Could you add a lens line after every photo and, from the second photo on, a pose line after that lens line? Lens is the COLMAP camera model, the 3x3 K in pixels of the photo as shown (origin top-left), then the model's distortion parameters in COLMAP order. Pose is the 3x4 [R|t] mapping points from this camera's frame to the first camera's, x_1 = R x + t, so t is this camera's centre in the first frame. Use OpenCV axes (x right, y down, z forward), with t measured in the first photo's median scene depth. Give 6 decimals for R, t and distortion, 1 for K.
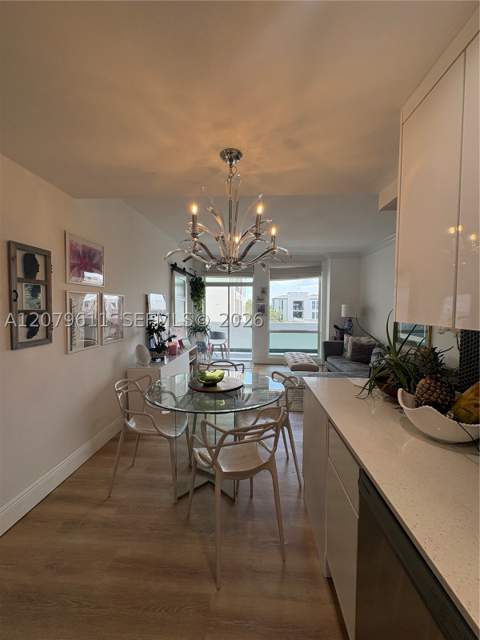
lens RADIAL K [[256.8, 0, 240.0], [0, 256.8, 320.0], [0, 0, 1]] dist [0.001777, 0.000842]
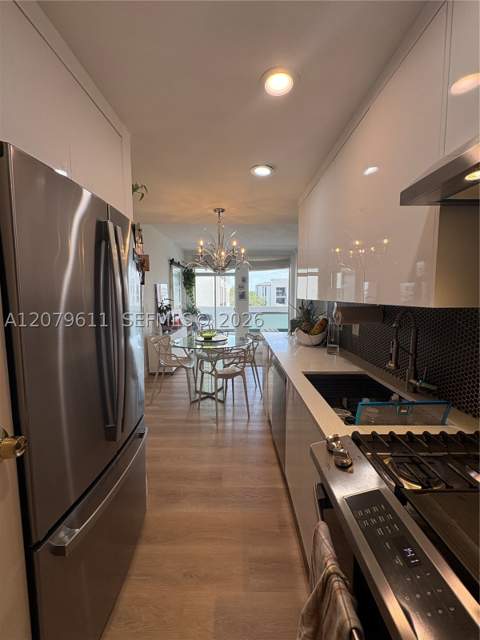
lens RADIAL K [[256.8, 0, 240.0], [0, 256.8, 320.0], [0, 0, 1]] dist [0.001777, 0.000842]
pose [[0.998069, -0.015602, 0.060125, -0.002648], [0.012522, 0.998606, 0.051273, 0.016439], [-0.060841, -0.050421, 0.996873, -0.250865]]
